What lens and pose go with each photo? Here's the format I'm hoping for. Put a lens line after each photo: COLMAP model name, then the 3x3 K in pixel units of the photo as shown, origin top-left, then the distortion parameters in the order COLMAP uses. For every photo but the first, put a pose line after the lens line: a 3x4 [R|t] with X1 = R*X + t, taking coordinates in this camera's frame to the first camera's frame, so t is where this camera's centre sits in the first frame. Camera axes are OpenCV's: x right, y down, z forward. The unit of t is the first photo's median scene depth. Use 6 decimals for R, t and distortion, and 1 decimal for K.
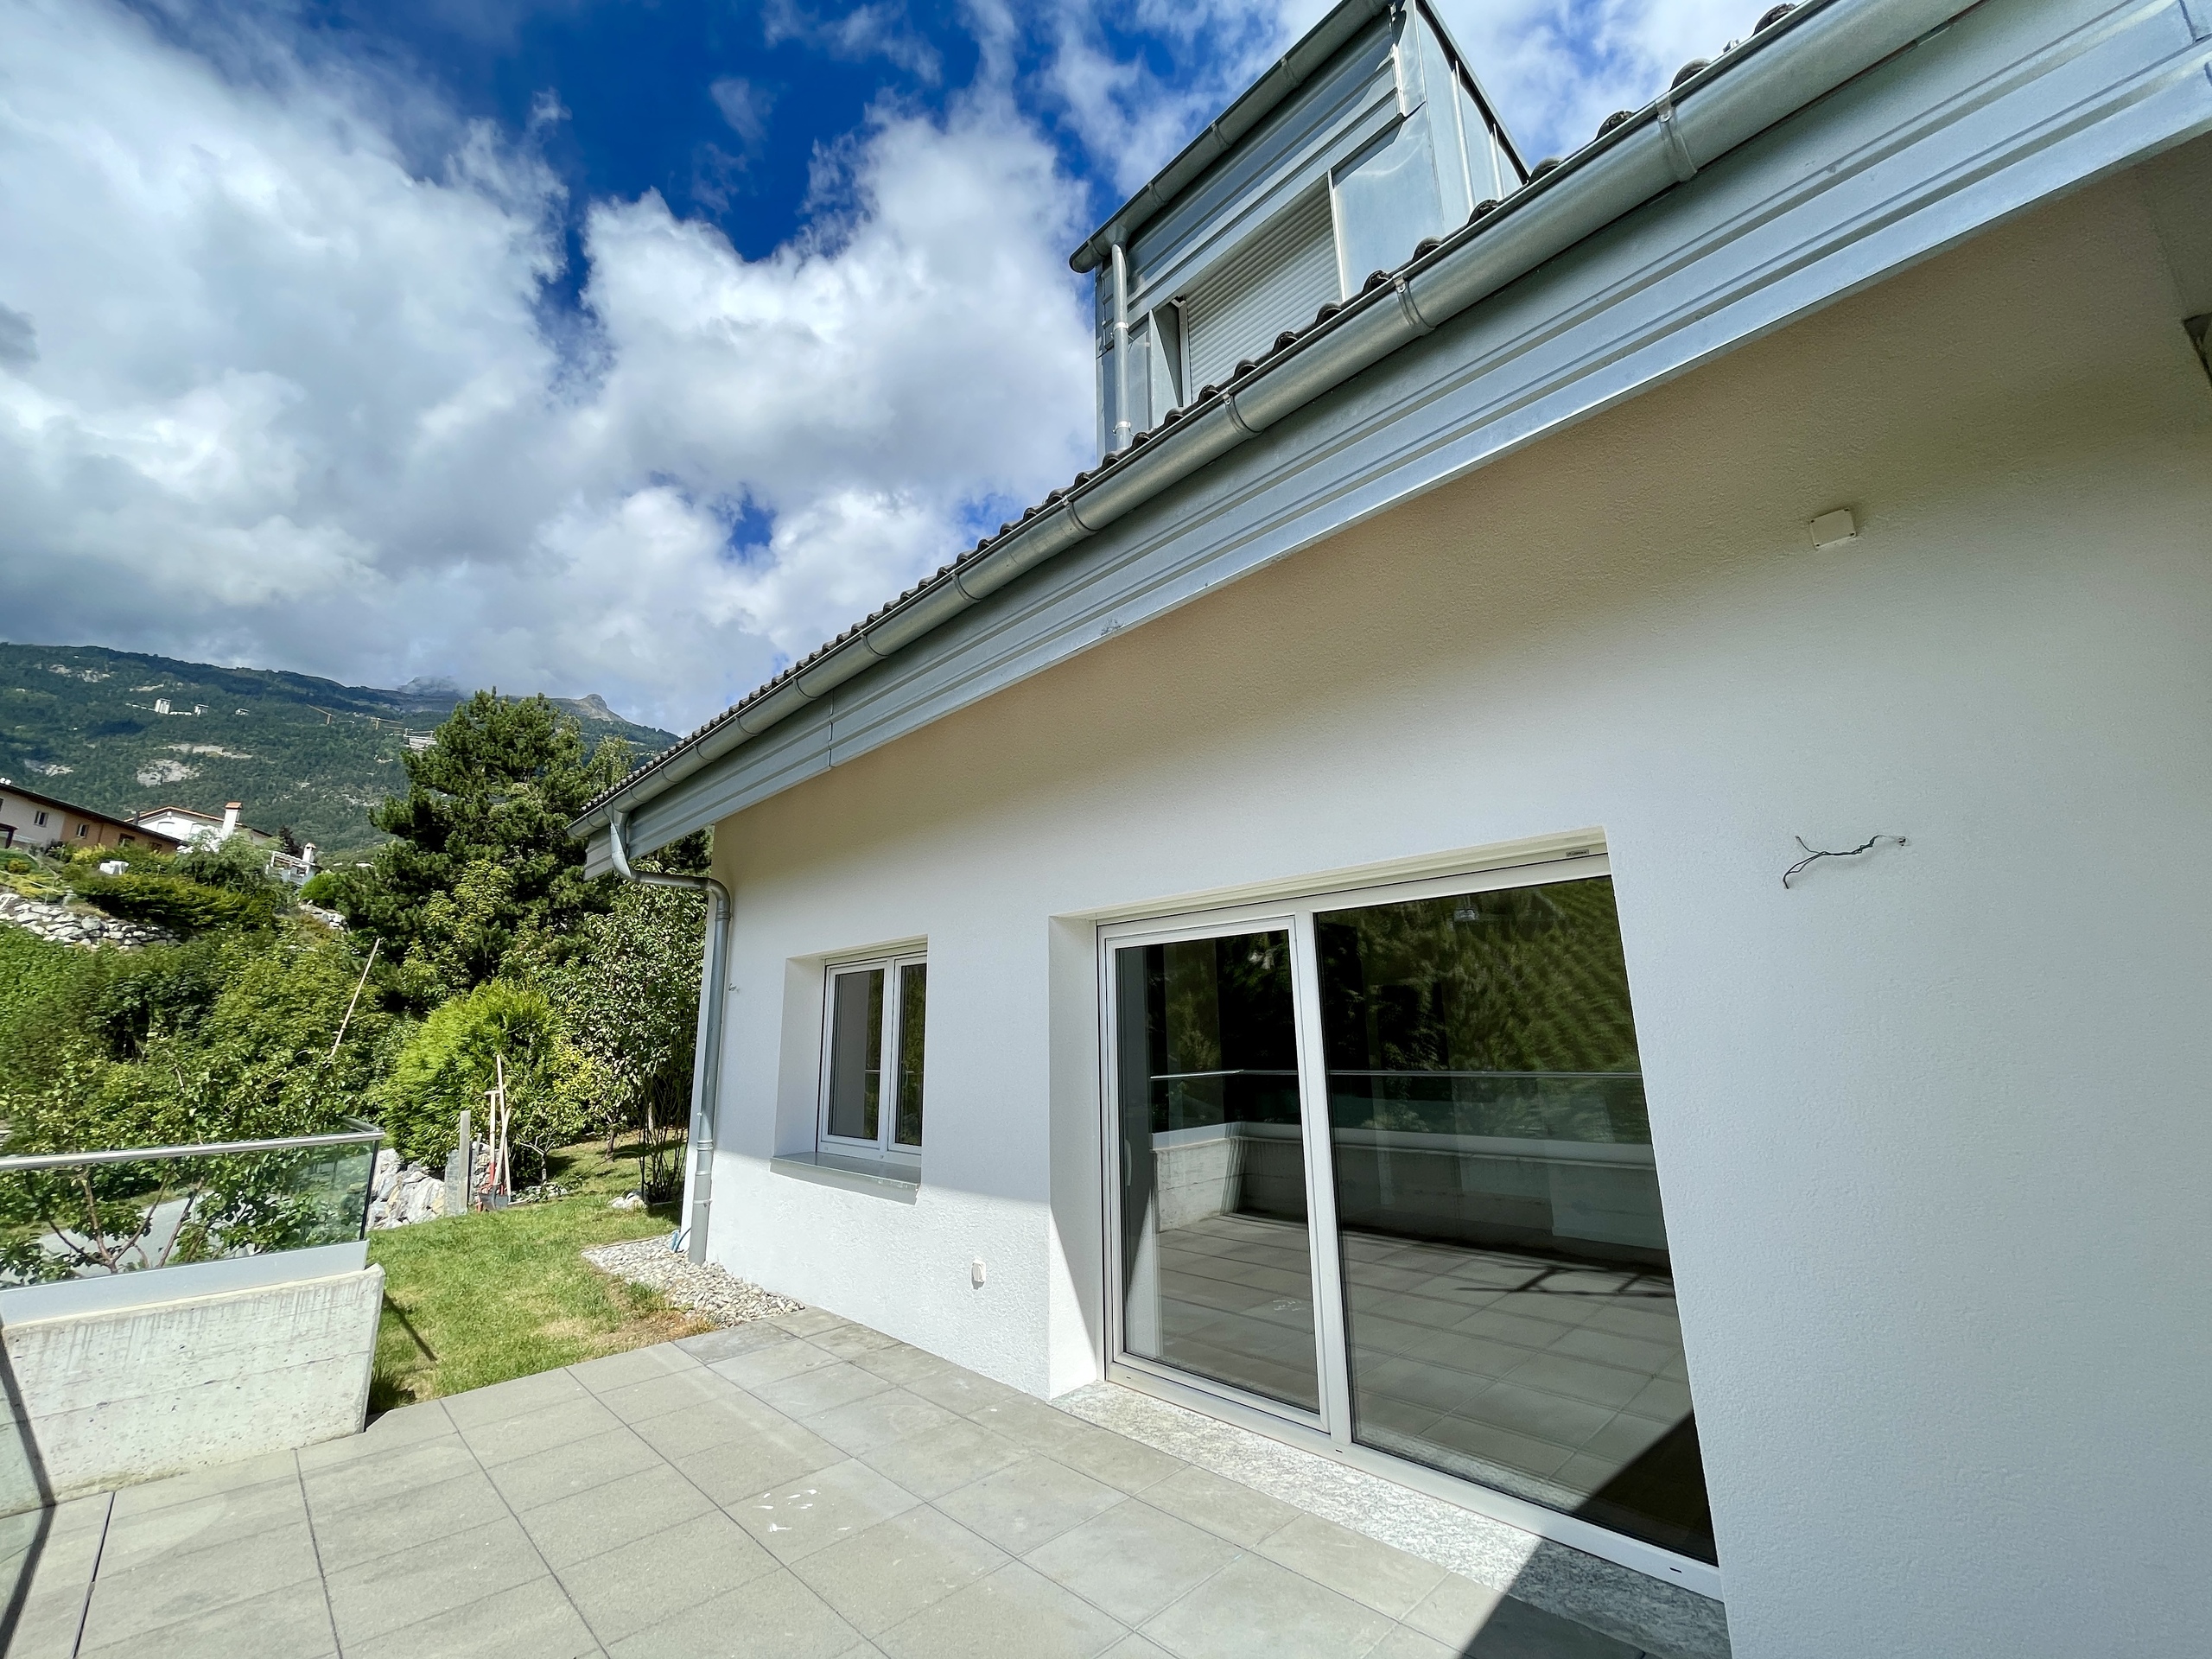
lens RADIAL K [[890.7, 0, 1104.0], [0, 890.7, 830.4], [0, 0, 1]] dist [0.001817, -0.000377]
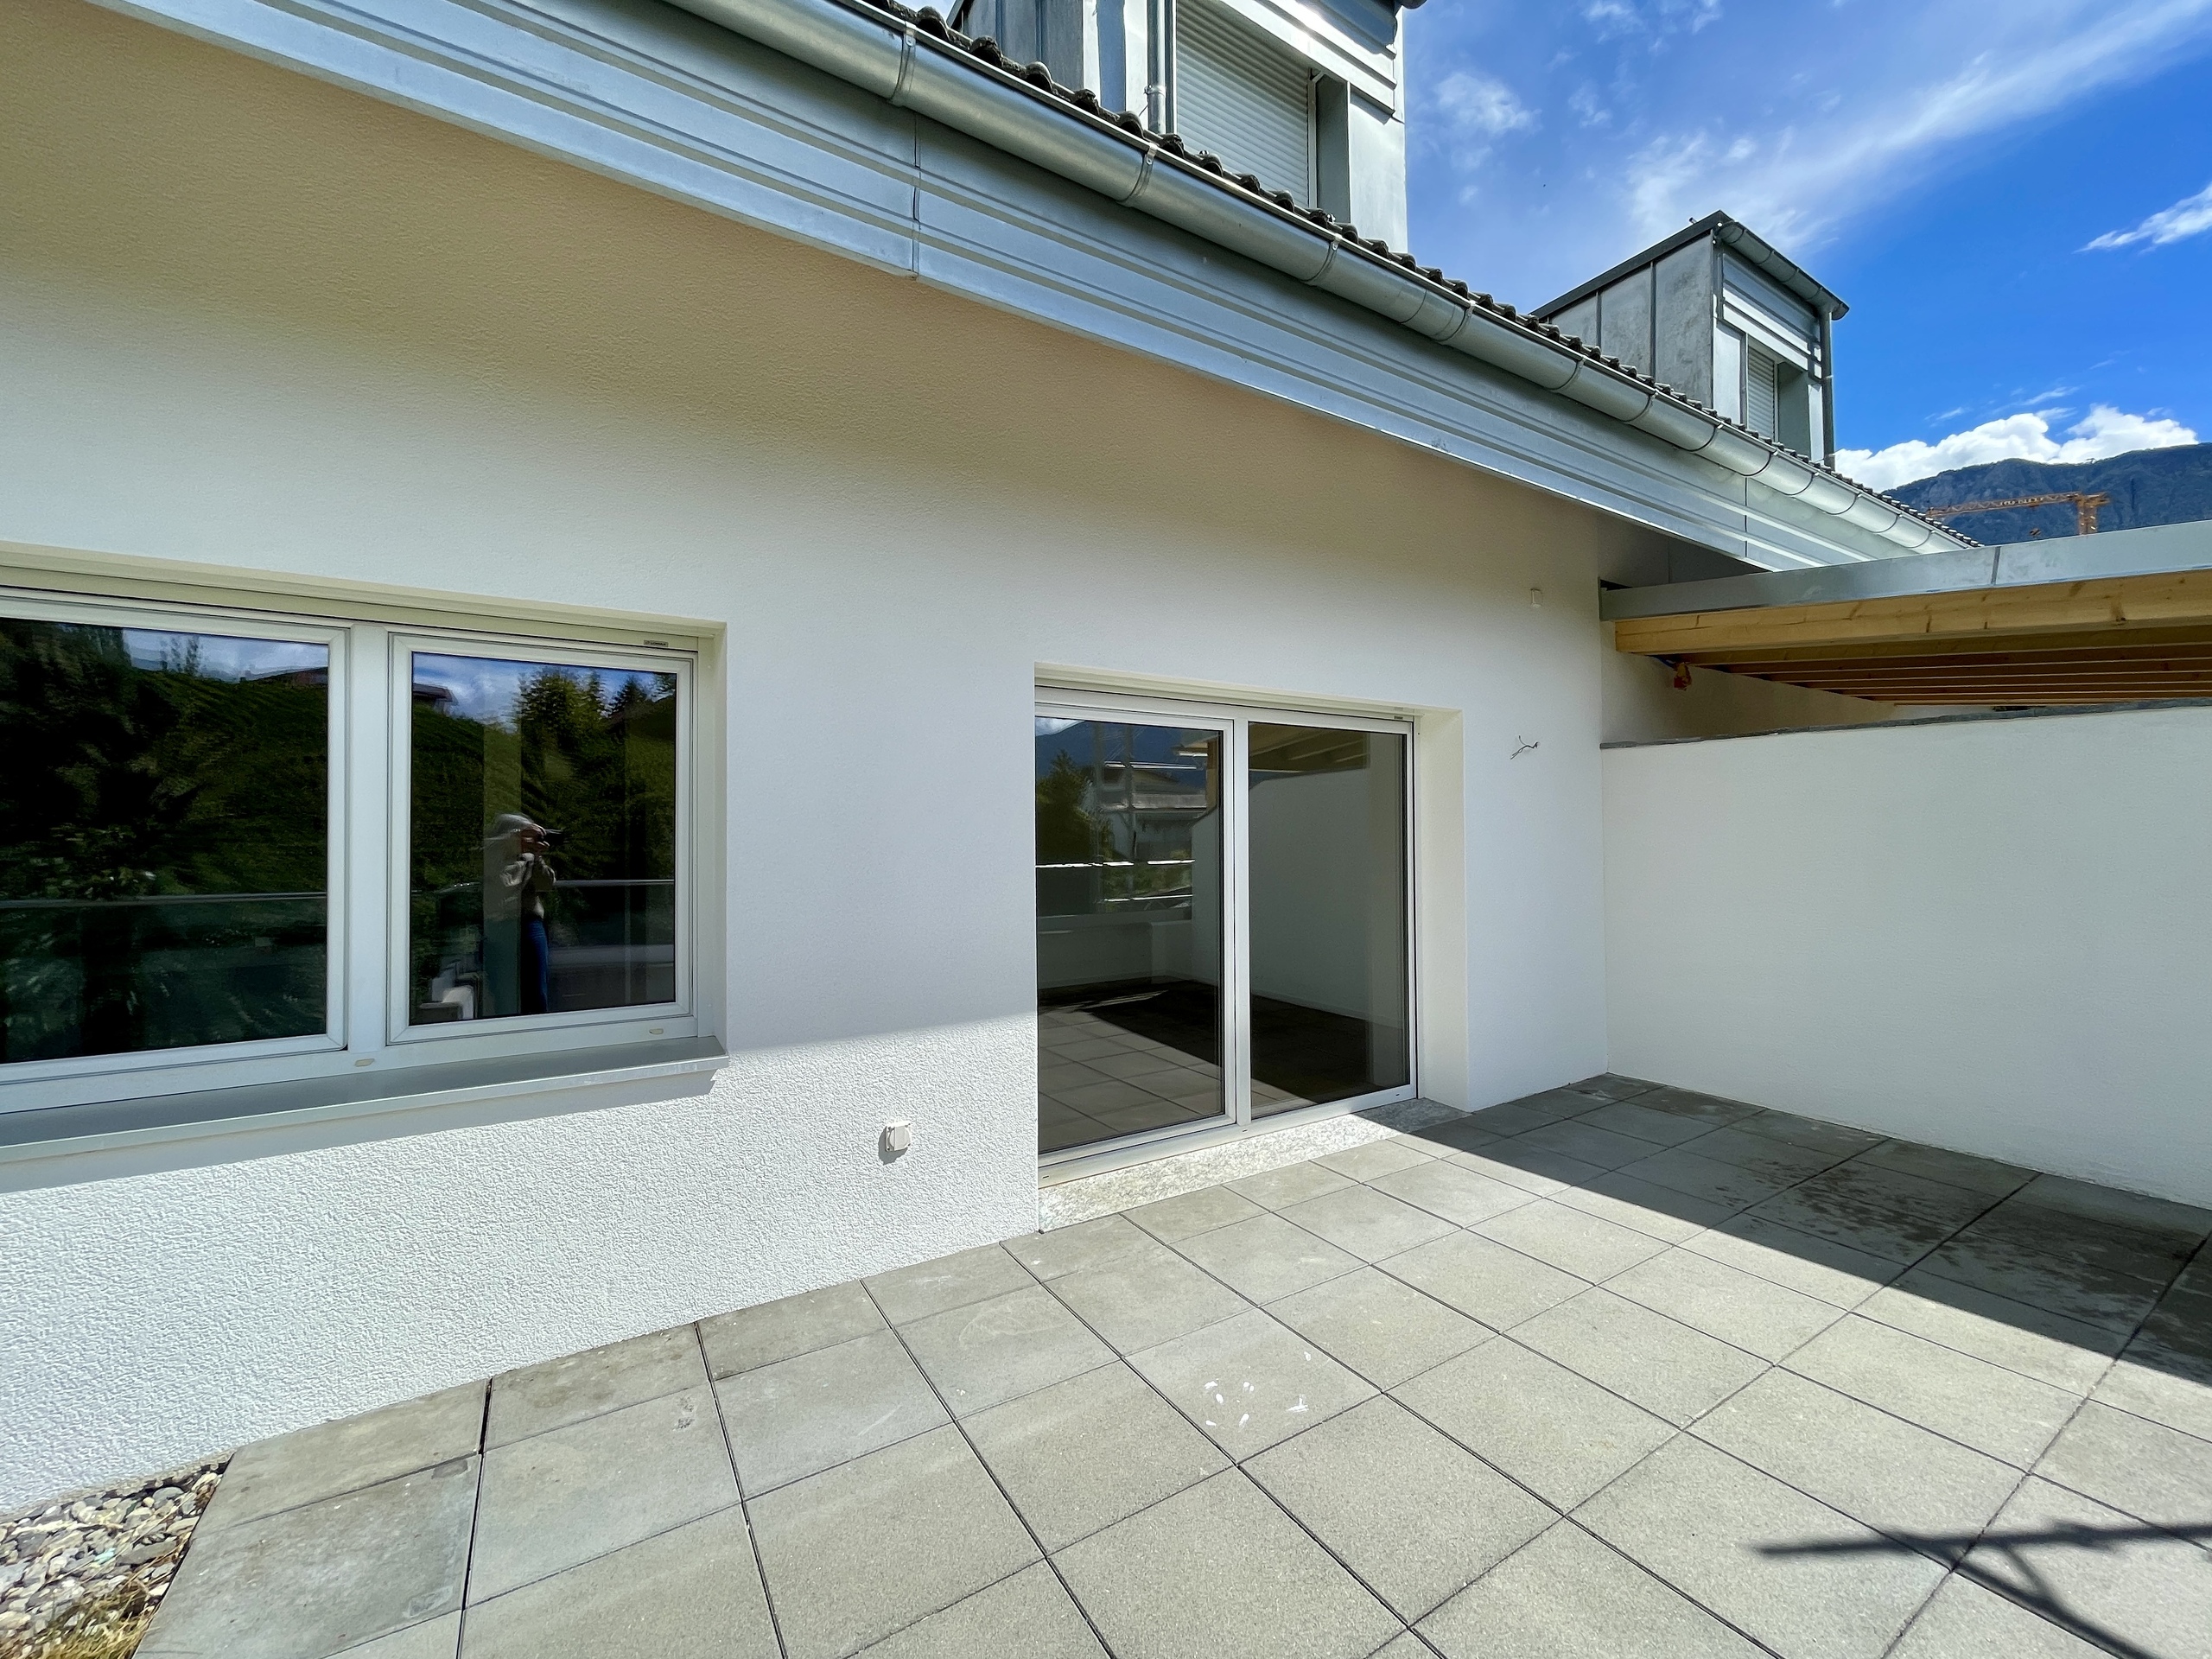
lens RADIAL K [[890.7, 0, 1106.8], [0, 890.7, 827.7], [0, 0, 1]] dist [0.001817, -0.000377]
pose [[0.212842, 0.034253, 0.976486, -0.967094], [-0.216447, 0.976209, 0.012935, 0.258844], [-0.952811, -0.214110, 0.215193, 0.905193]]
